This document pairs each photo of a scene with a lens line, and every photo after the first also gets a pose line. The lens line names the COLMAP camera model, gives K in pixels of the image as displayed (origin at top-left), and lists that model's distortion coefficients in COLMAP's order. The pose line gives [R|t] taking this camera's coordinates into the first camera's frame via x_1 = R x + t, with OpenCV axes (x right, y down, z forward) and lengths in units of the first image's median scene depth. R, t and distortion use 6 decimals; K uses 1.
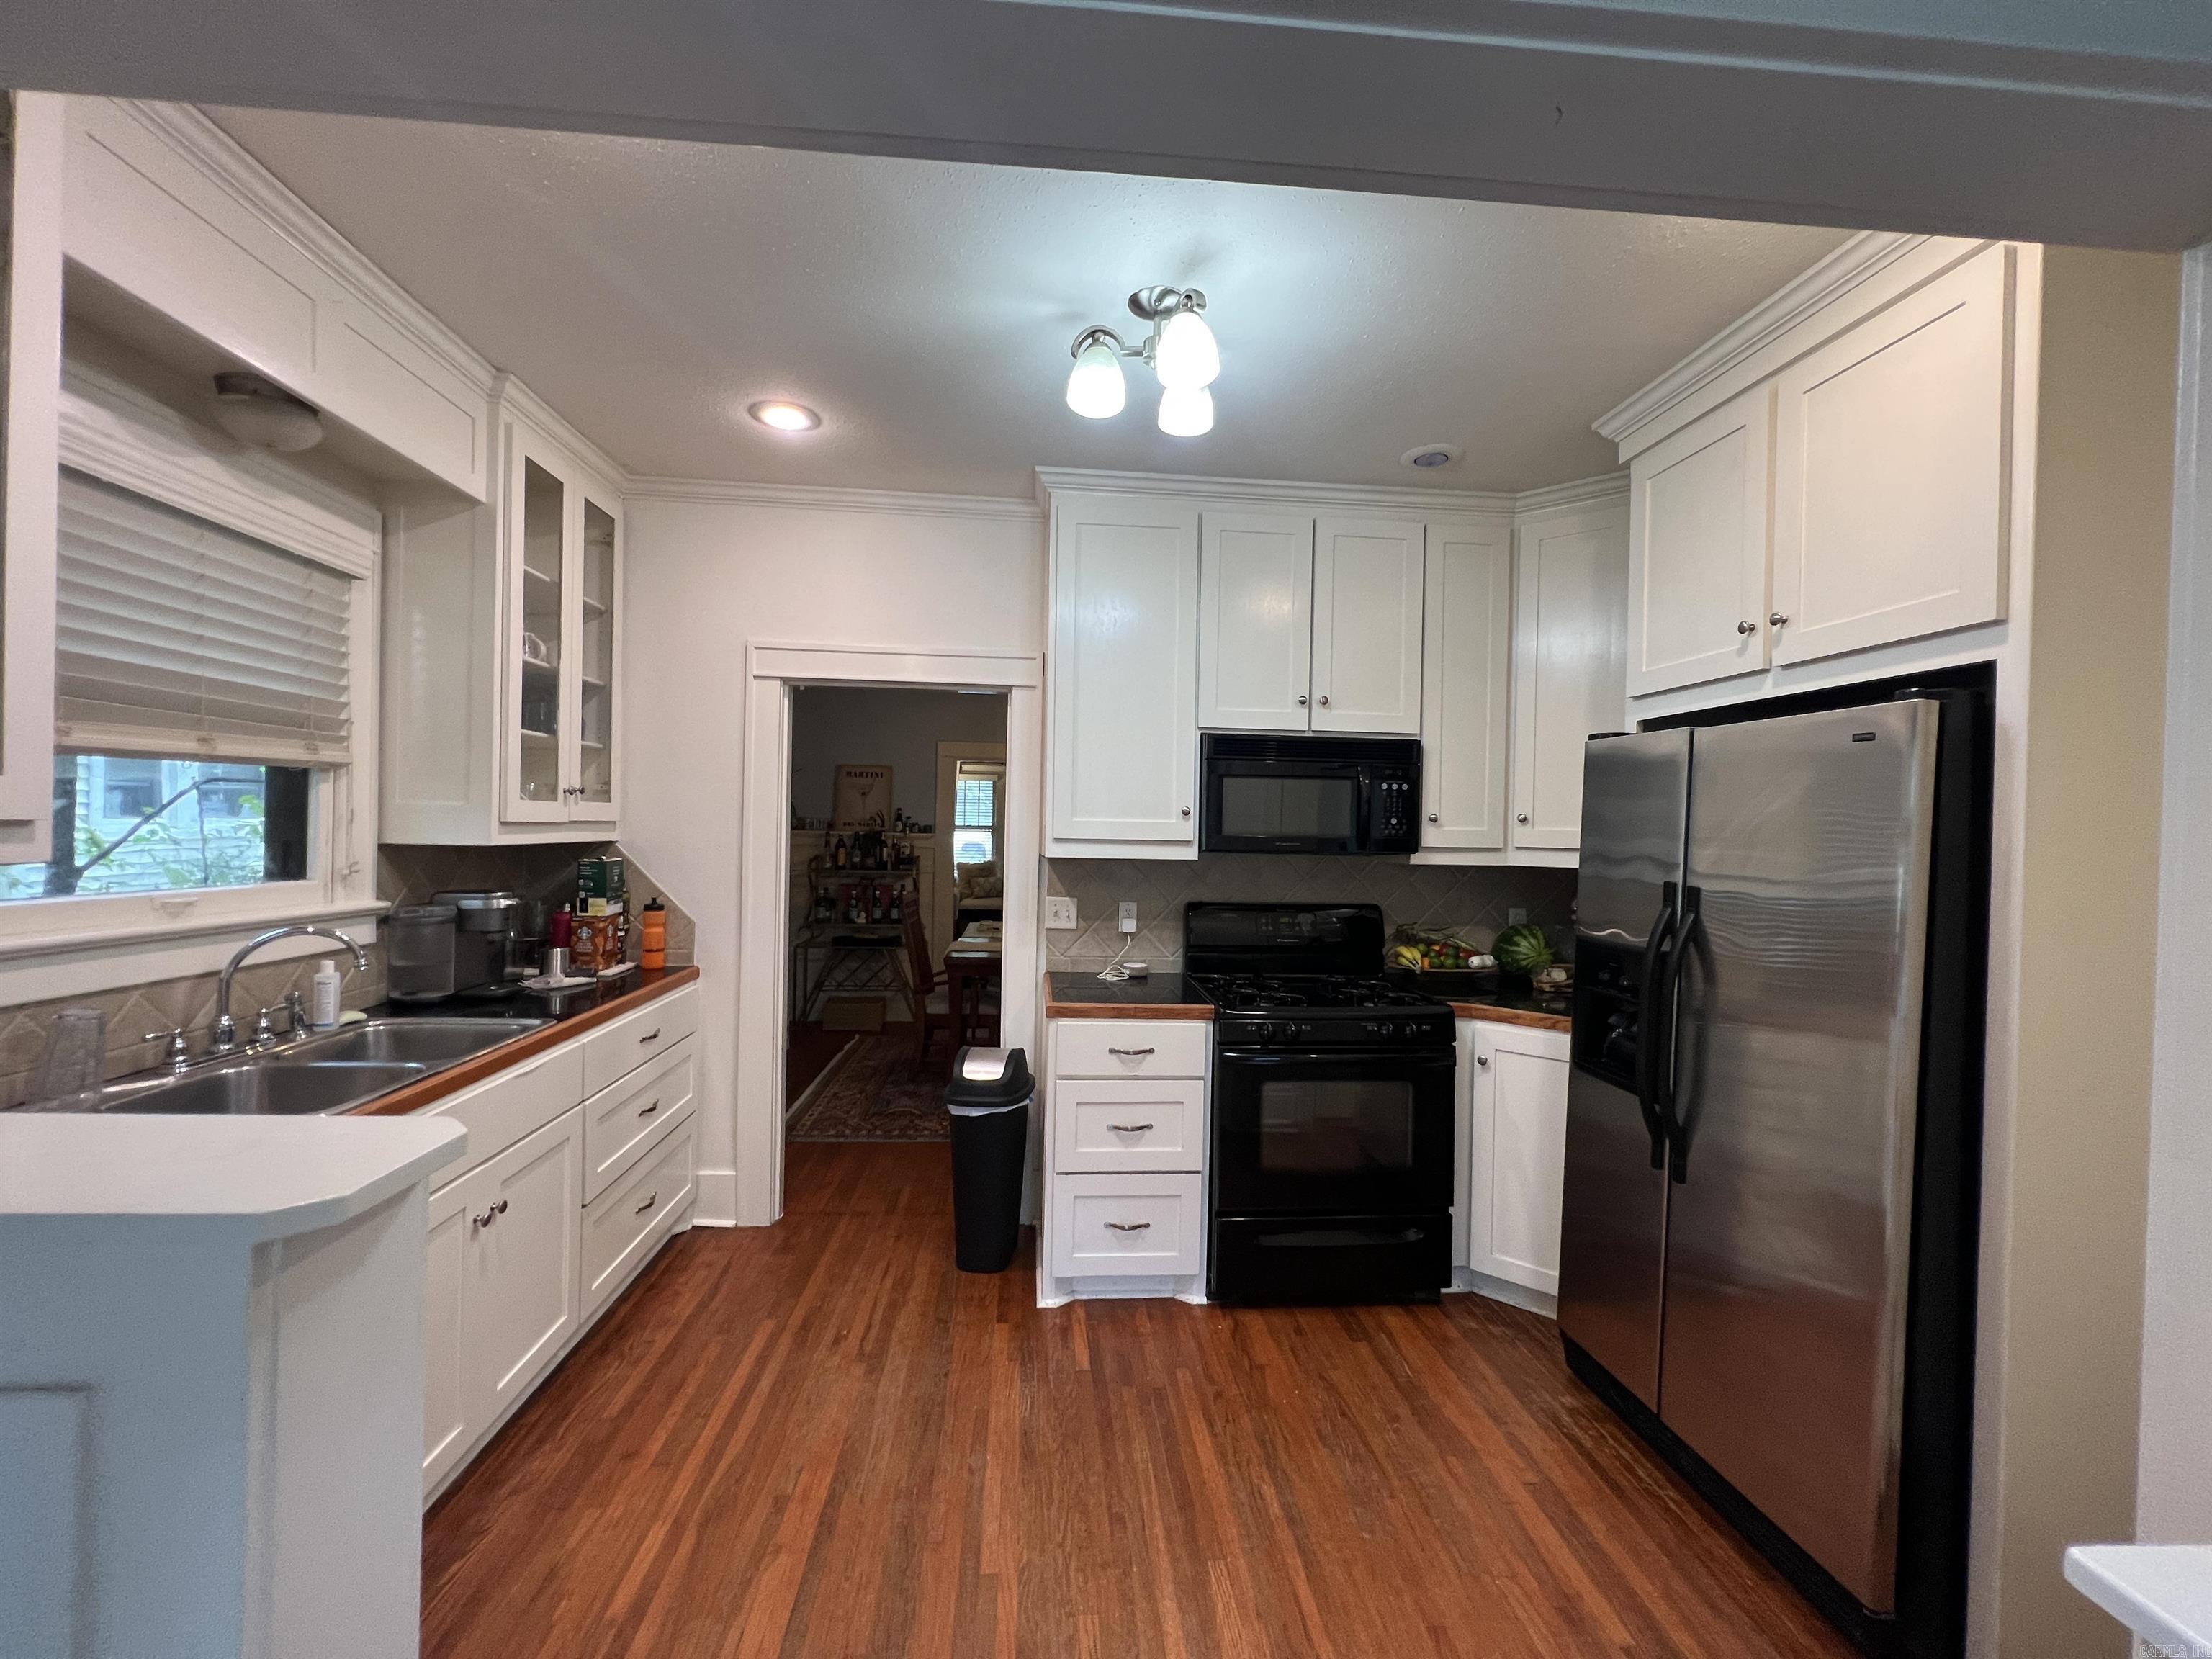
lens RADIAL K [[889.3, 0, 1098.7], [0, 889.3, 833.9], [0, 0, 1]] dist [-0.002768, 0.000646]
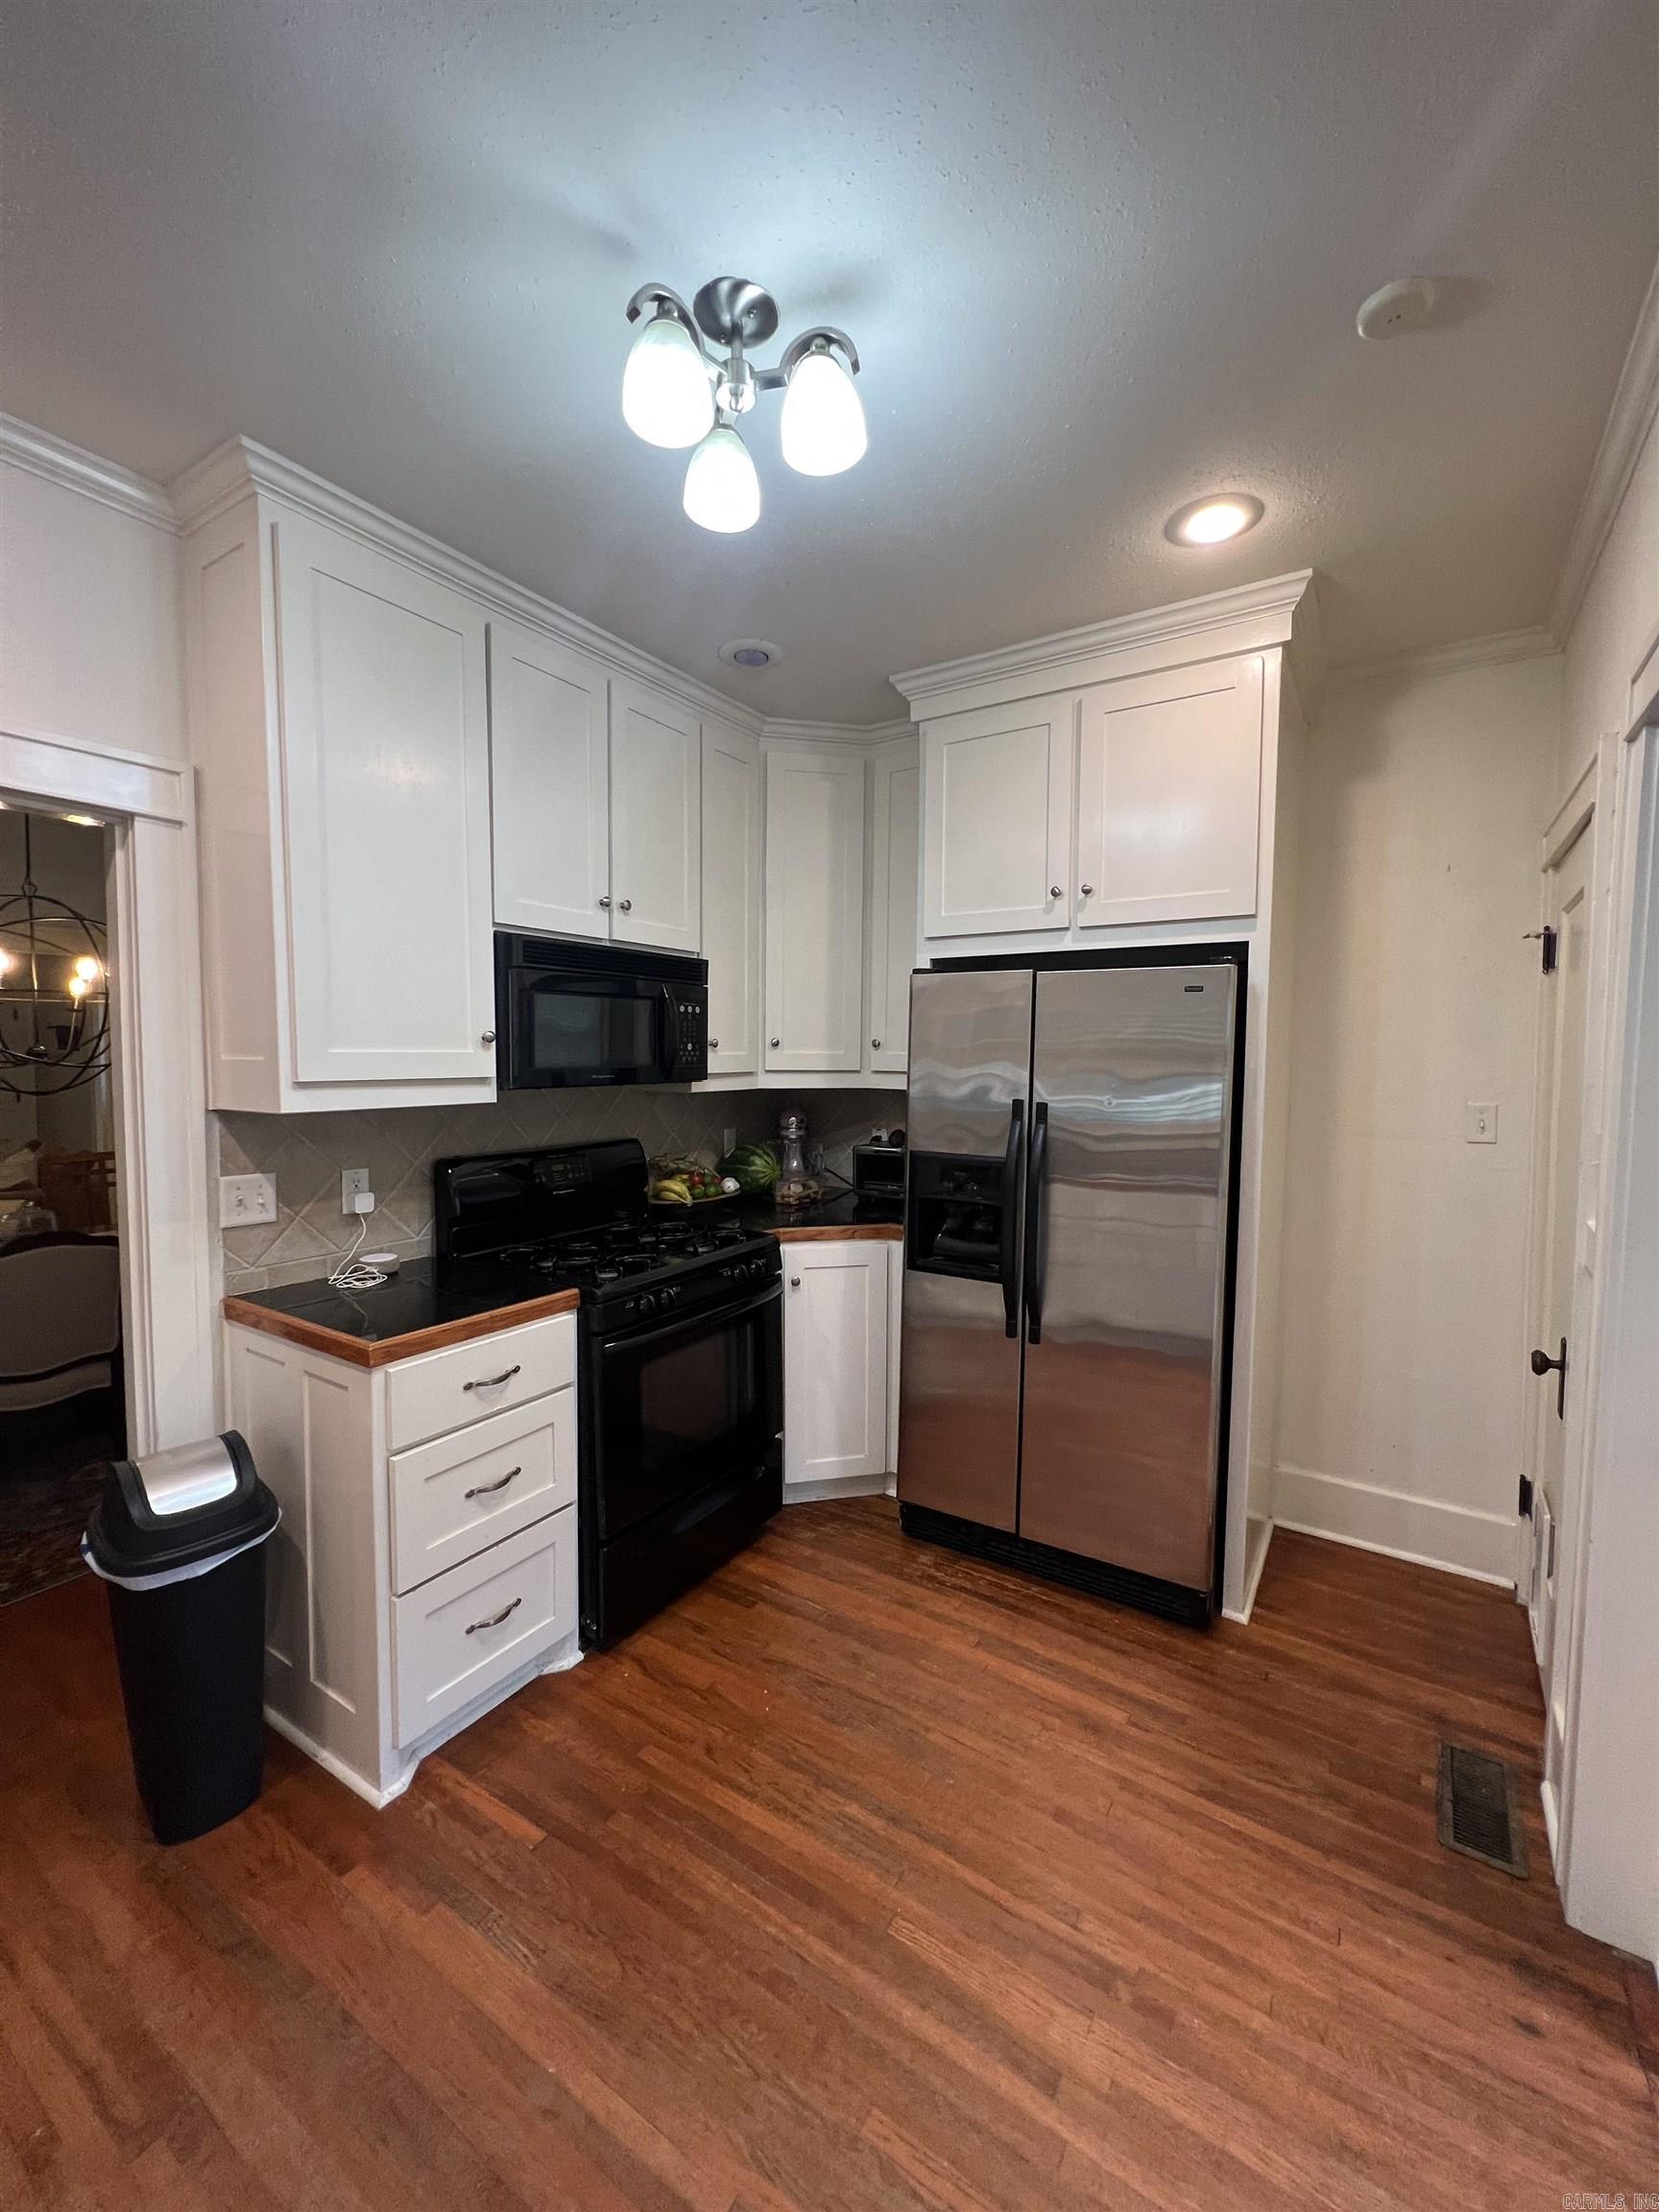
lens RADIAL K [[889.3, 0, 830.0], [0, 889.3, 1105.8], [0, 0, 1]] dist [-0.002768, 0.000646]
pose [[0.605205, -0.065410, 0.793378, -0.354524], [0.011970, 0.997254, 0.073087, -0.021612], [-0.795980, -0.034736, 0.604325, 0.370565]]
